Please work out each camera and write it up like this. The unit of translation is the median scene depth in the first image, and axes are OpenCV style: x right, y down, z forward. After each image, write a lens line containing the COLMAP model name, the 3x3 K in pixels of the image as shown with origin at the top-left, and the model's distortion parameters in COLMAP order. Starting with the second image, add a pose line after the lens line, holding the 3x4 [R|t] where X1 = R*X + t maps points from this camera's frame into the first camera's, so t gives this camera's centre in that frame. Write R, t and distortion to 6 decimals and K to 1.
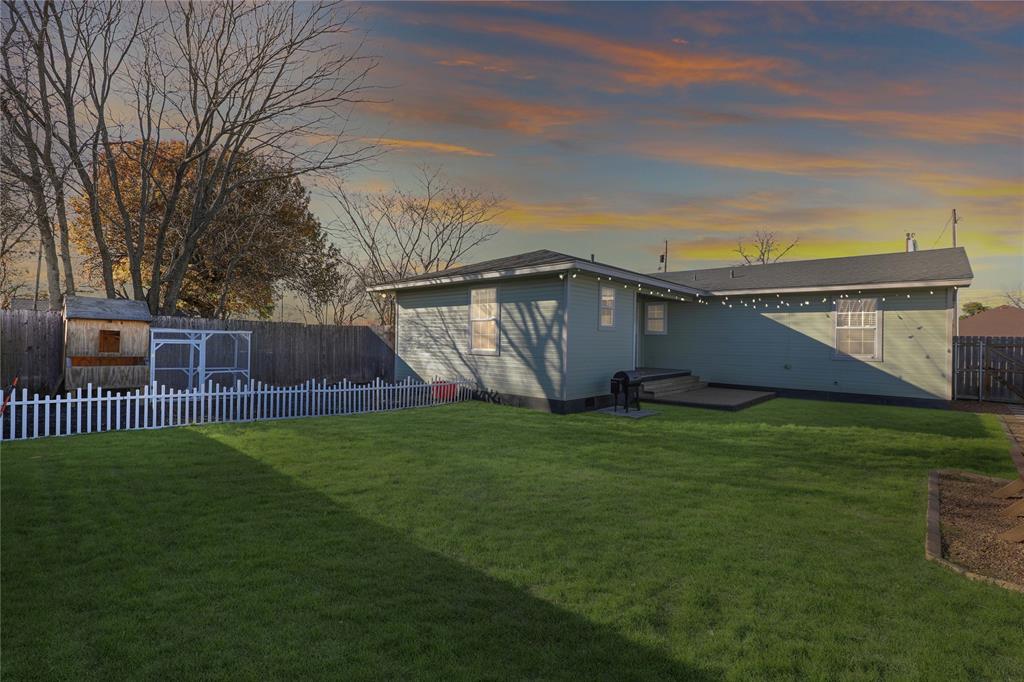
lens RADIAL K [[474.1, 0, 511.6], [0, 474.1, 348.8], [0, 0, 1]] dist [-0.001106, -0.000062]
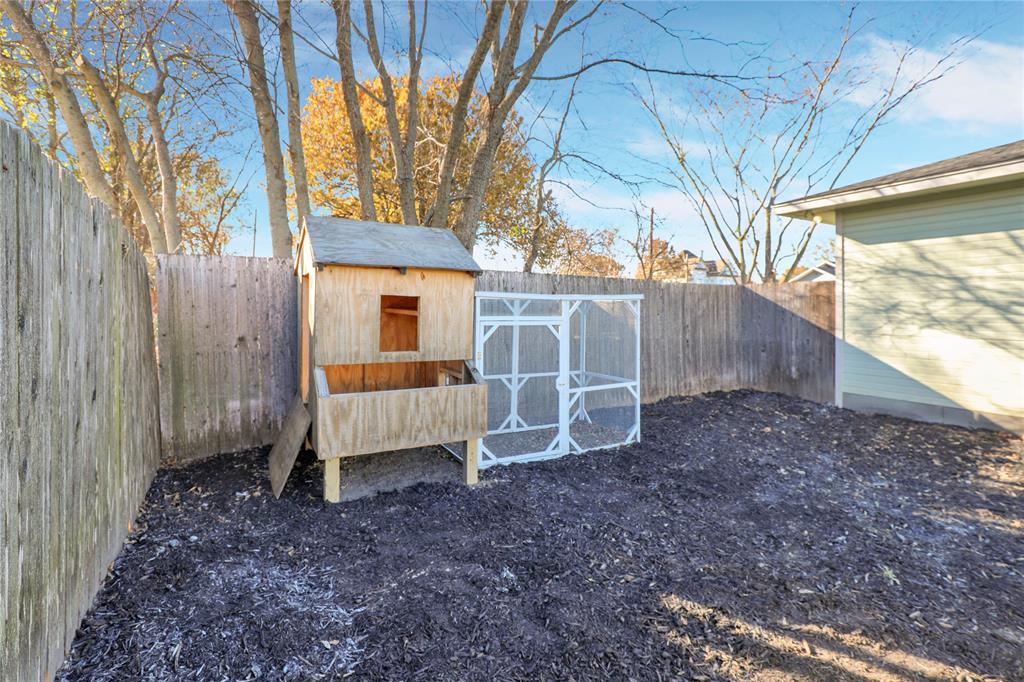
lens RADIAL K [[496.0, 0, 516.4], [0, 496.0, 335.3], [0, 0, 1]] dist [-0.026504, 0.000152]
pose [[0.956786, -0.002319, -0.290783, -0.581946], [0.011157, 0.999525, 0.028737, -0.015220], [0.290578, -0.030739, 0.956357, 0.580035]]
